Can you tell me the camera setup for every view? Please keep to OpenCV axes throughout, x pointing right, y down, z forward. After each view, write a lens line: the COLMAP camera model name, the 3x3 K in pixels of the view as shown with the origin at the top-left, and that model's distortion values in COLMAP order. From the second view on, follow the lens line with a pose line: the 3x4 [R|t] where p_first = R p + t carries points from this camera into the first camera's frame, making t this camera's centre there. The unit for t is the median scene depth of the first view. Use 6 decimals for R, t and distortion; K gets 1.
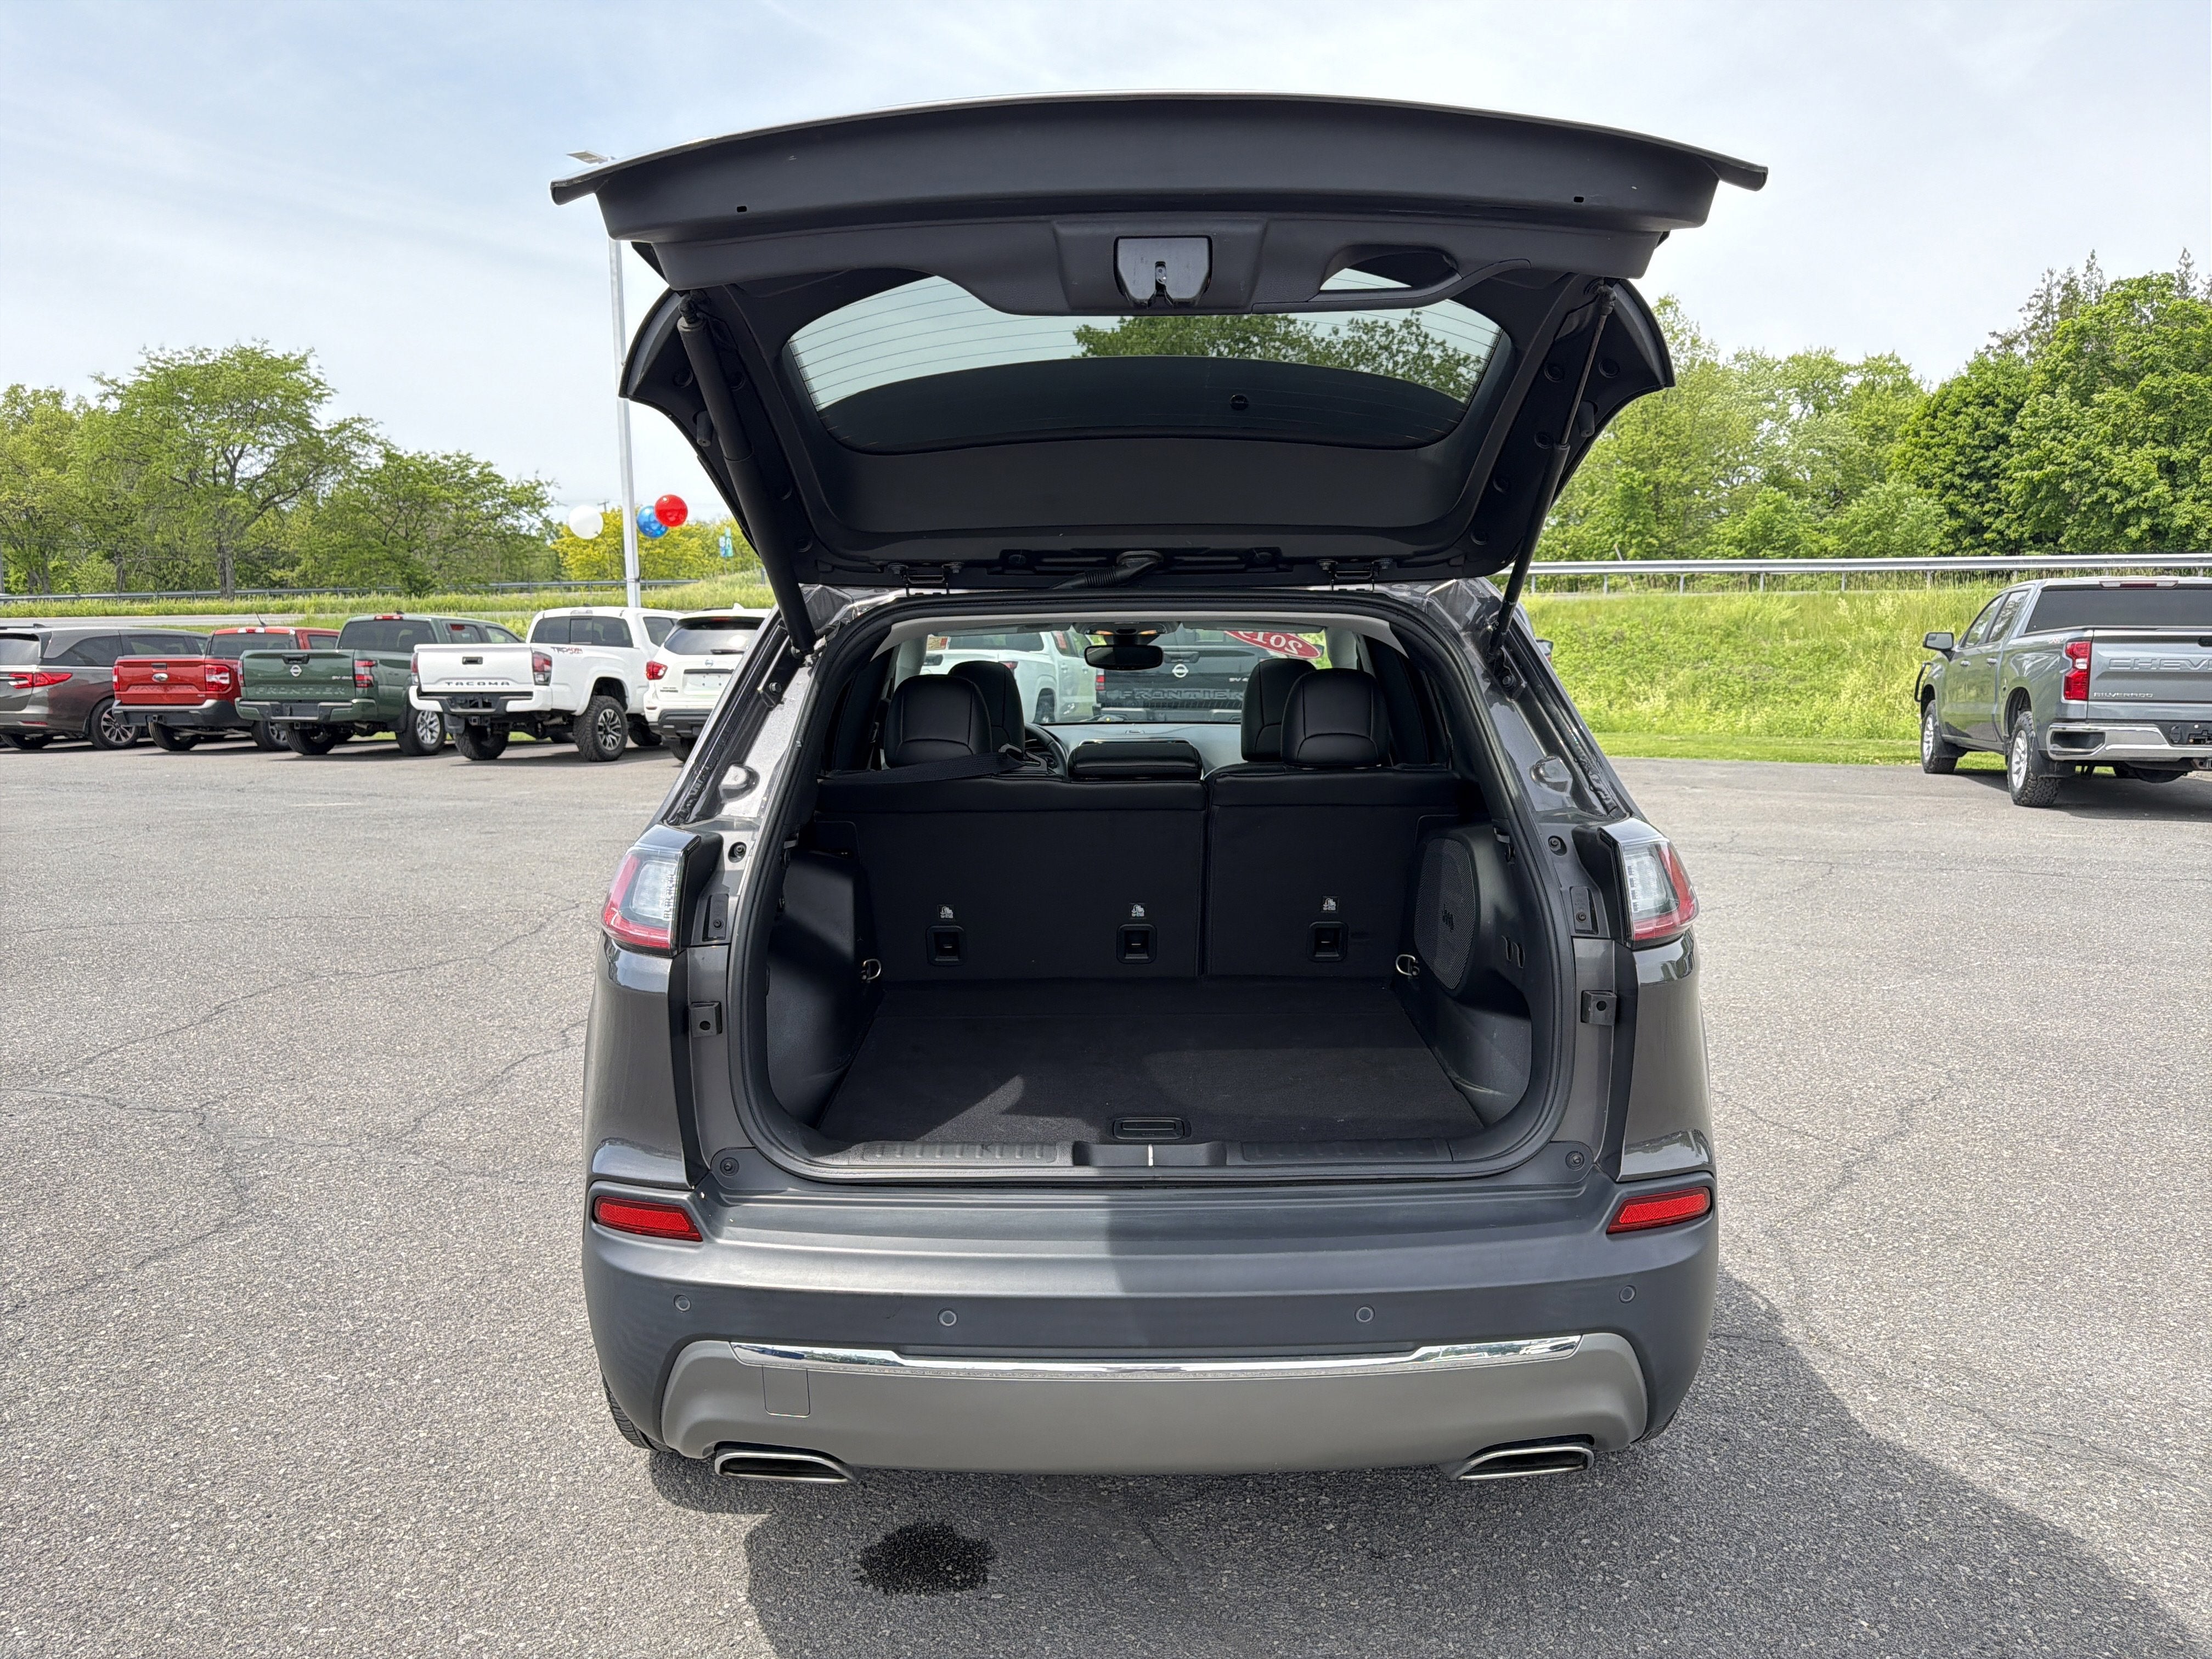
lens RADIAL K [[1570.9, 0, 1127.2], [0, 1570.9, 863.3], [0, 0, 1]] dist [0.041695, -0.055428]
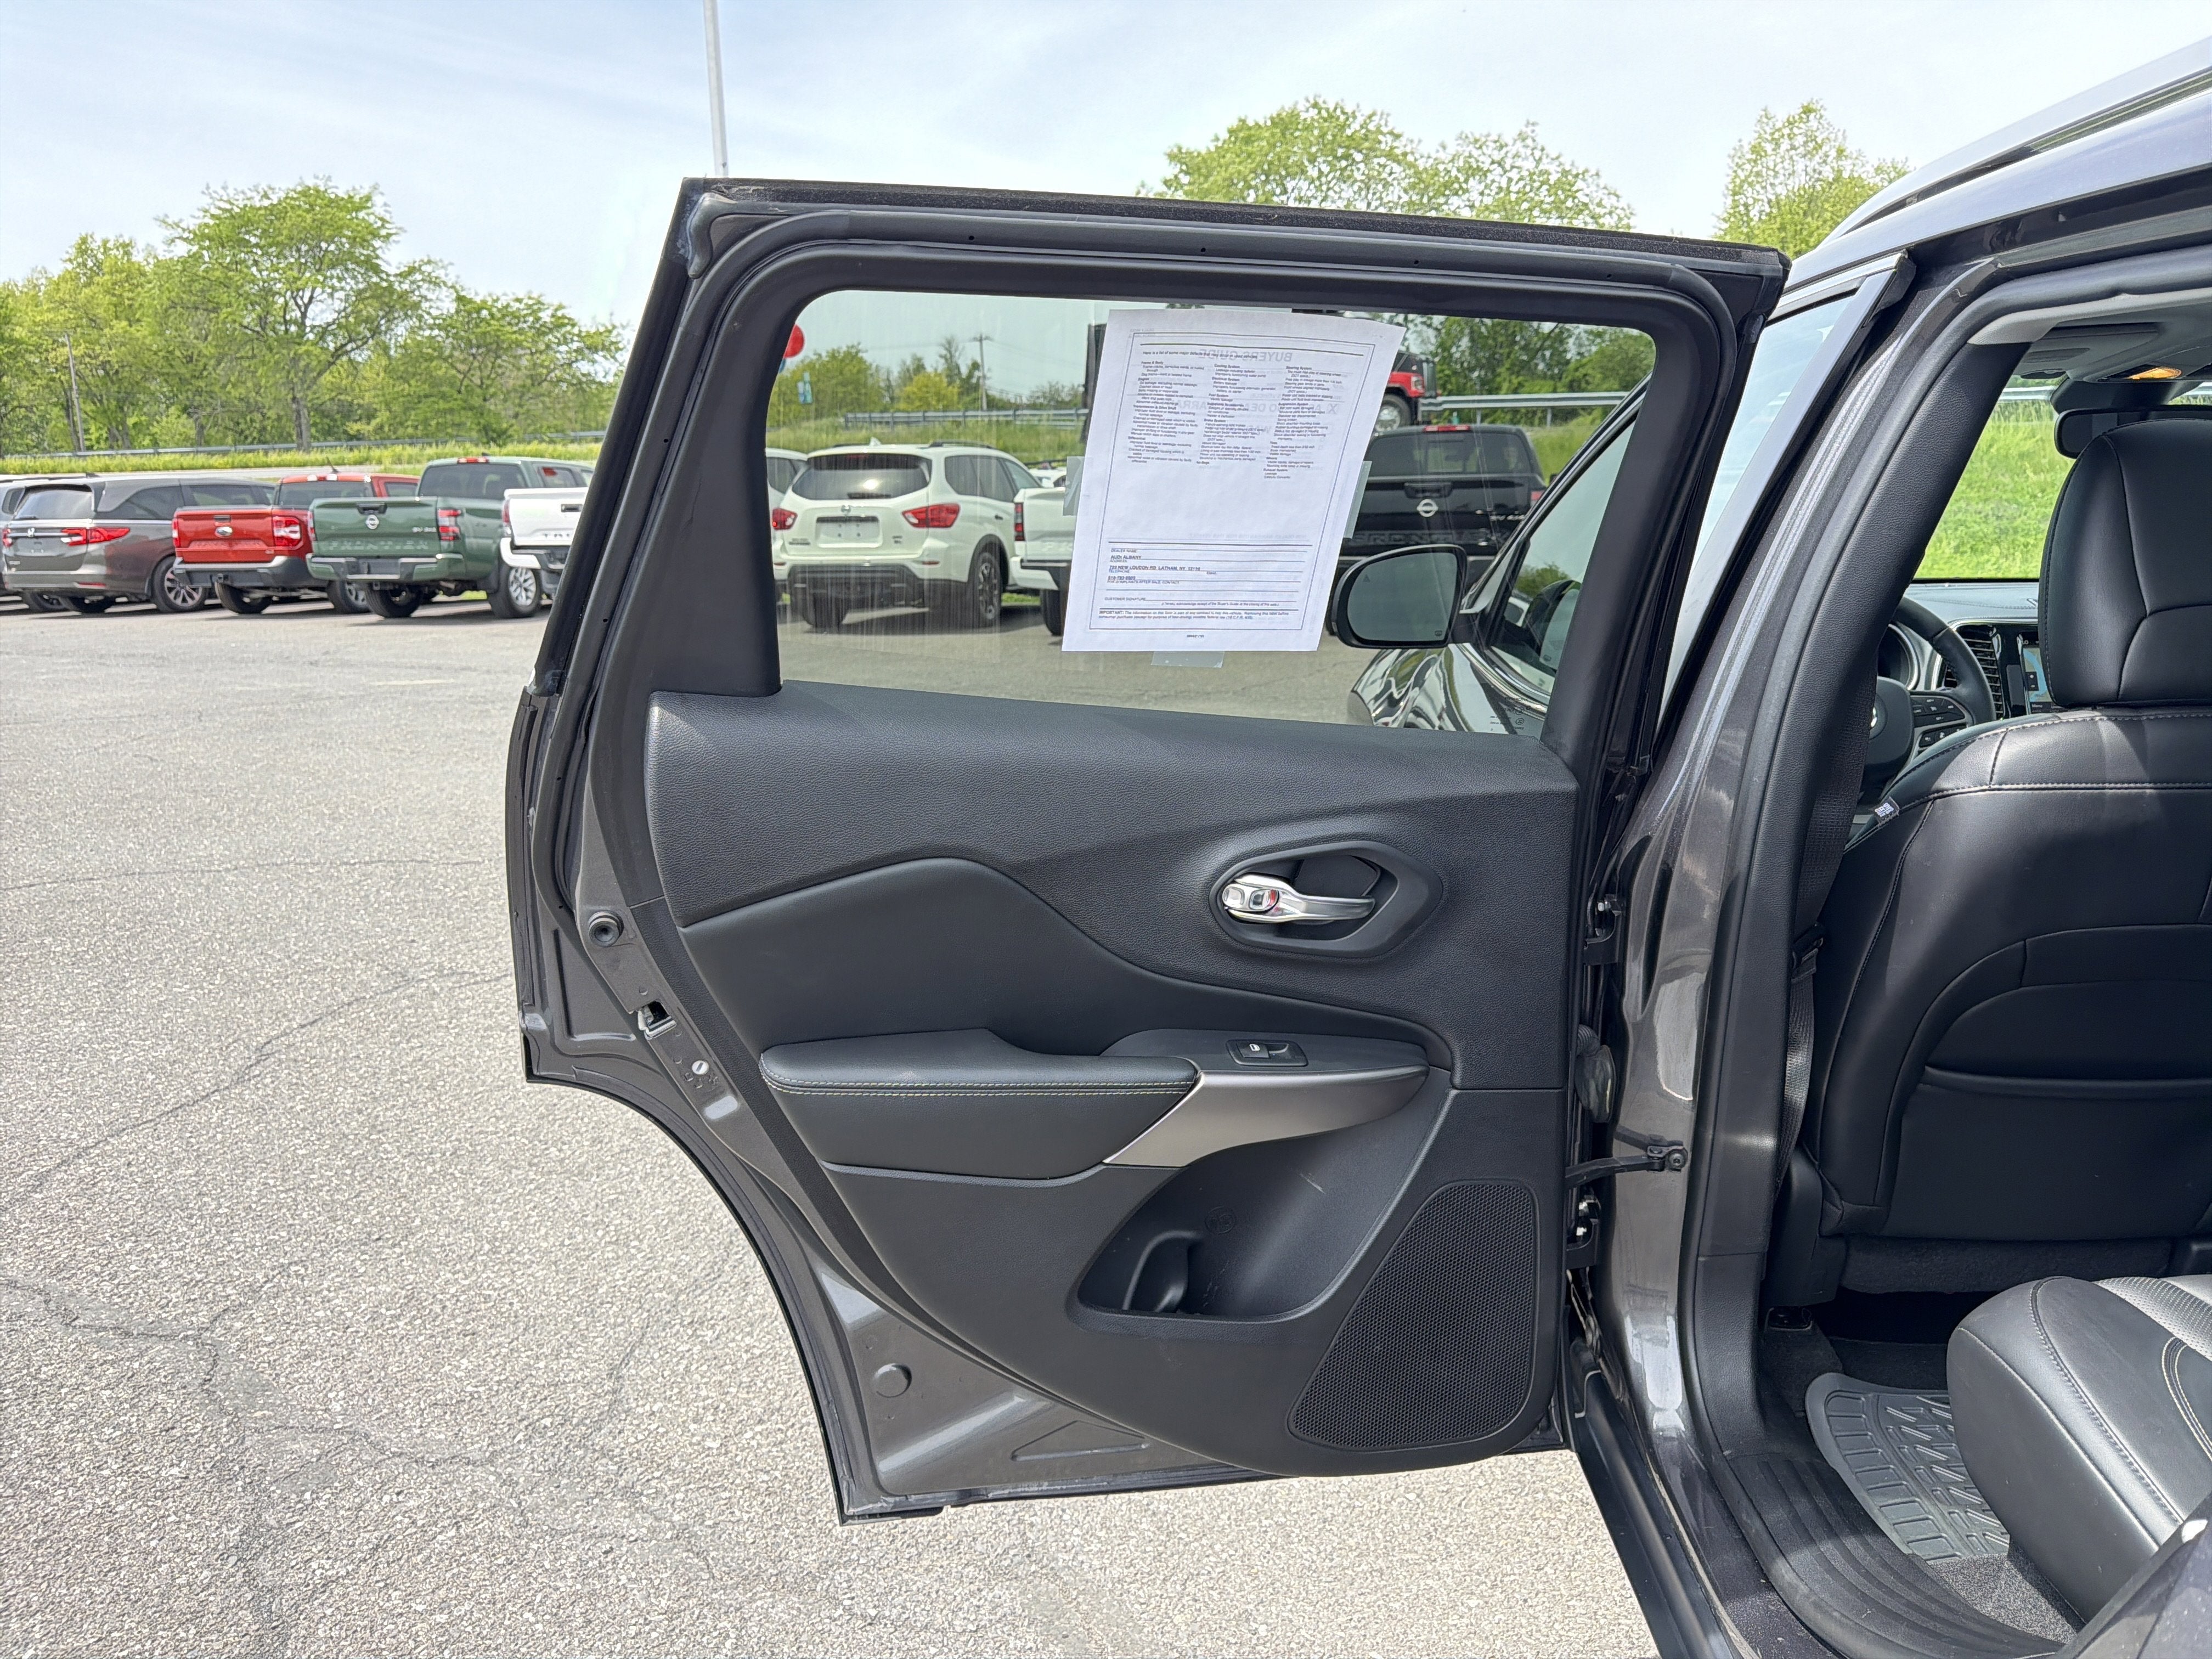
lens RADIAL K [[1570.9, 0, 1125.7], [0, 1570.9, 840.9], [0, 0, 1]] dist [0.041695, -0.055428]
pose [[0.998915, 0.000321, -0.046573, -0.067075], [0.003366, 0.996865, 0.079056, -0.013621], [0.046453, -0.079127, 0.995782, 0.131931]]
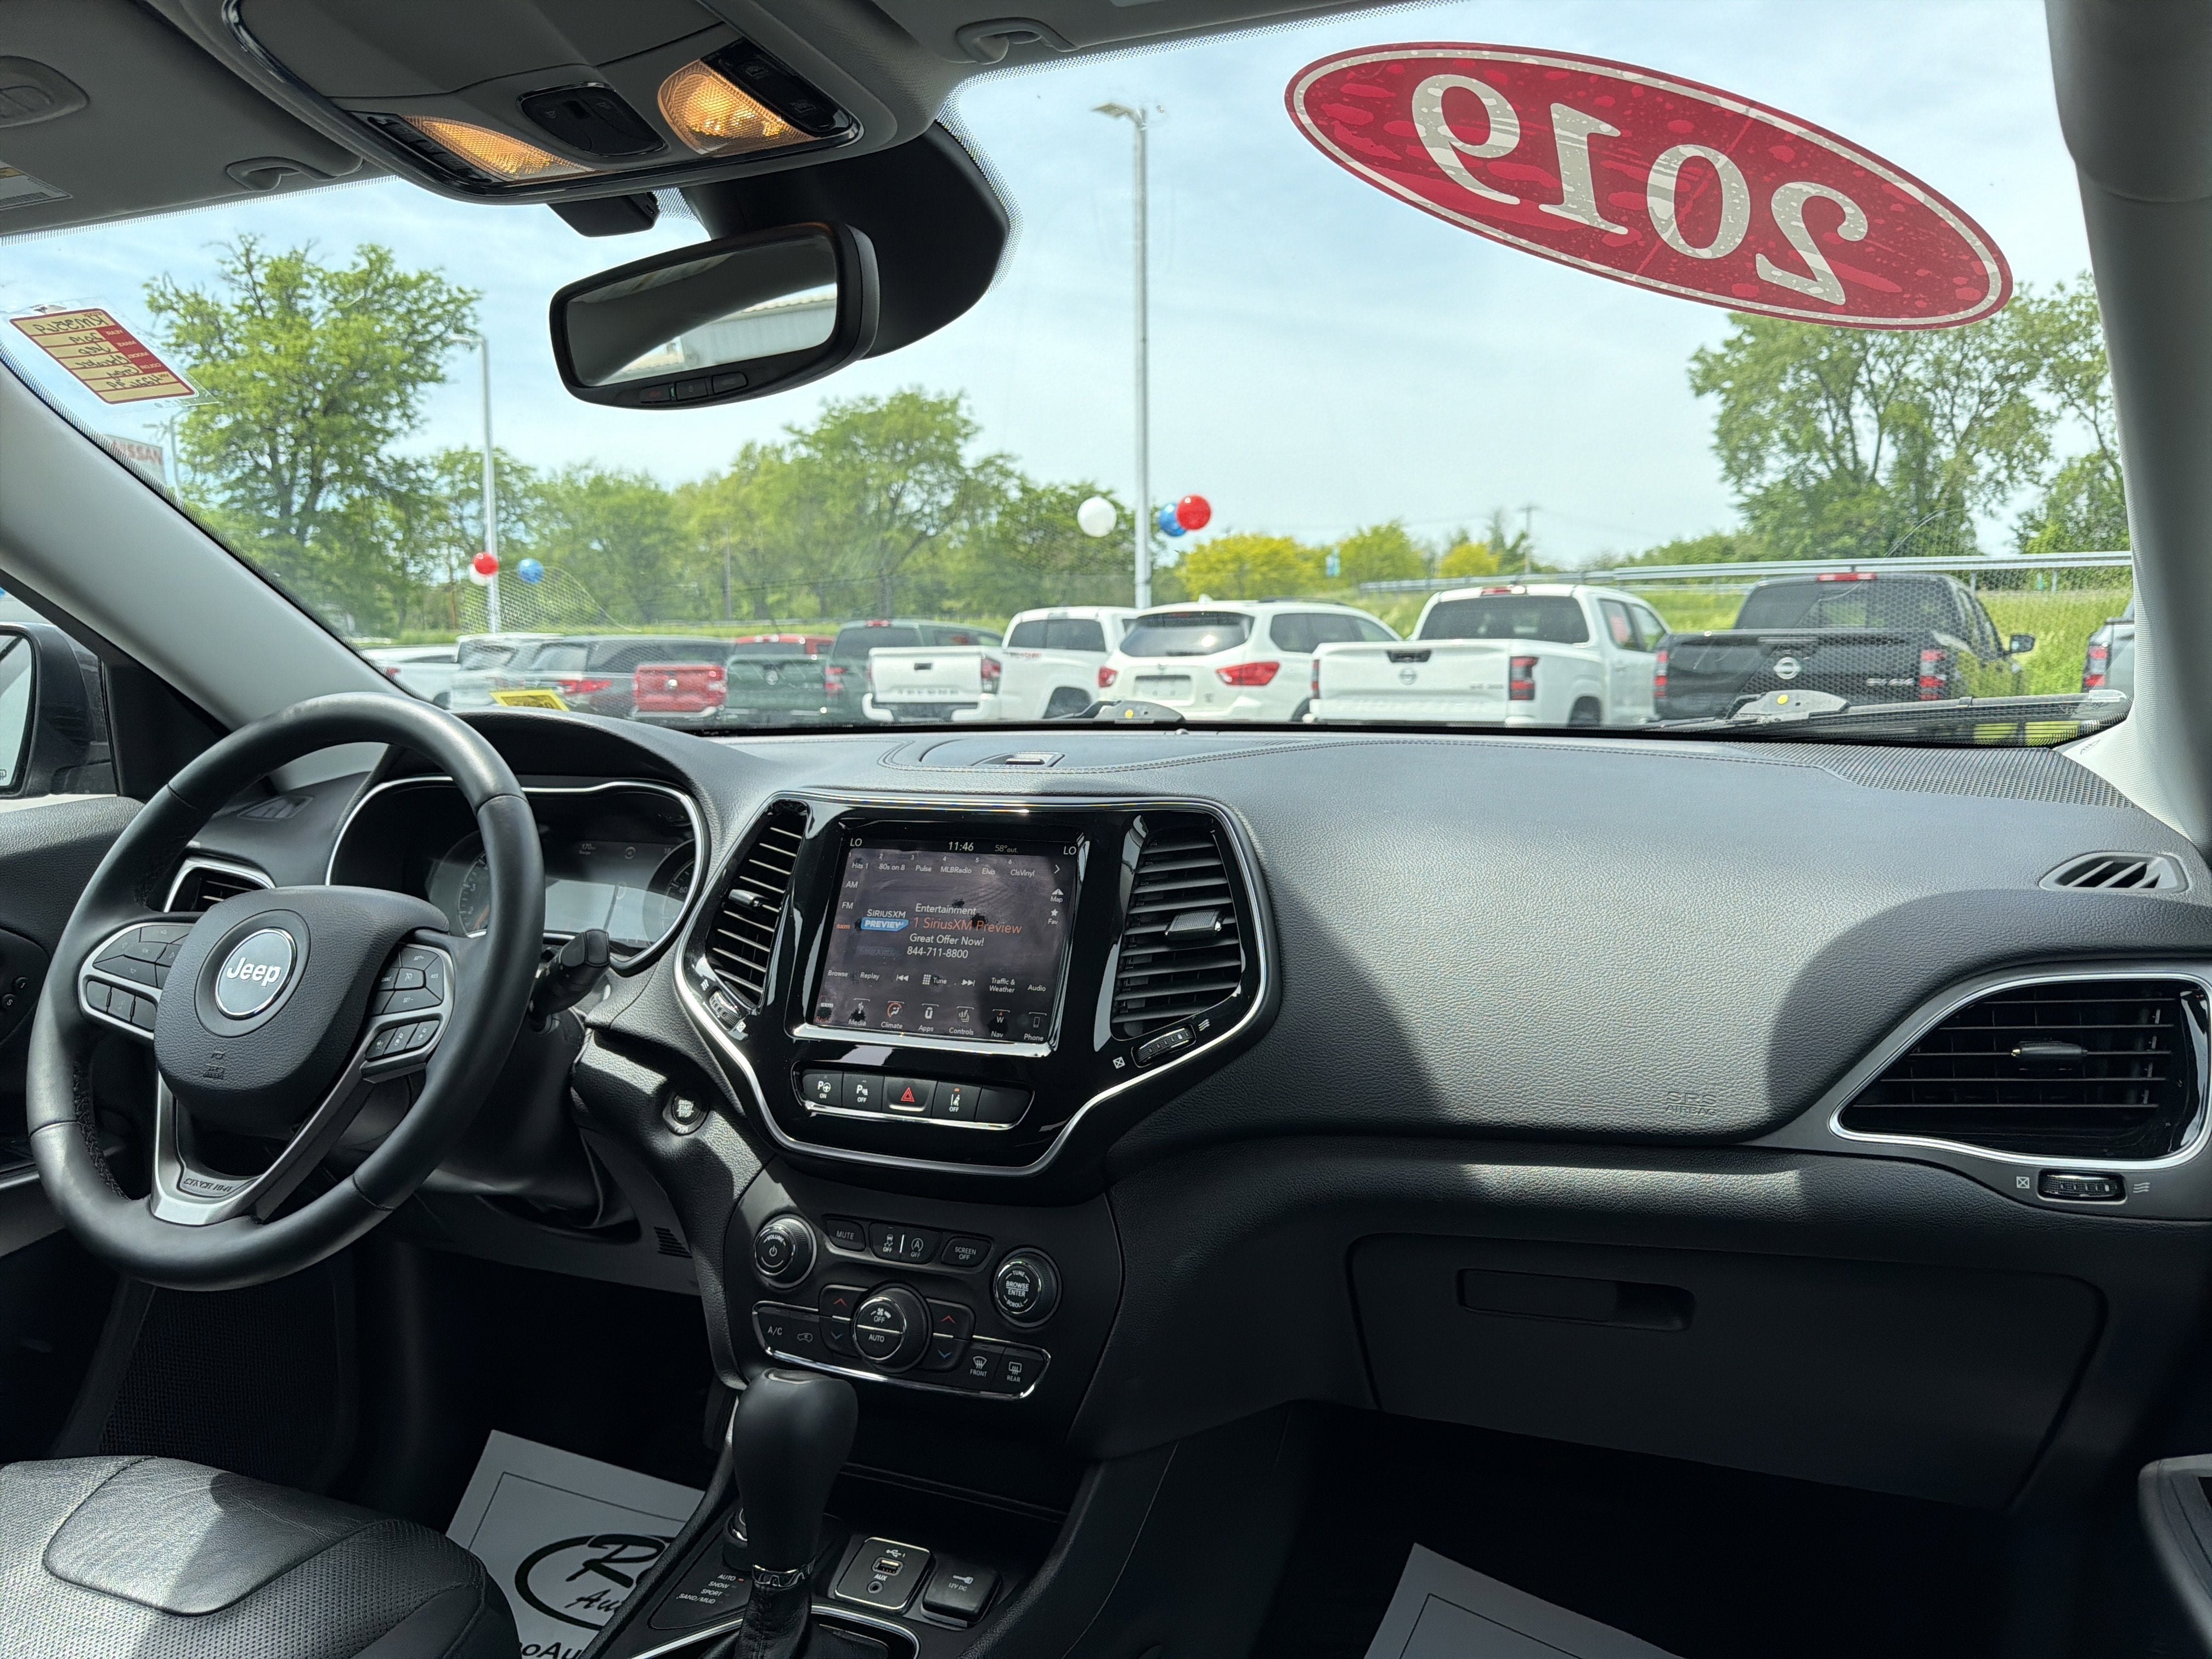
lens RADIAL K [[1570.9, 0, 1109.6], [0, 1570.9, 862.1], [0, 0, 1]] dist [0.041695, -0.055428]
pose [[0.920875, 0.047071, -0.387005, 0.029063], [-0.053099, 0.998577, -0.004894, -0.018363], [0.386224, 0.025057, 0.922065, 0.216858]]
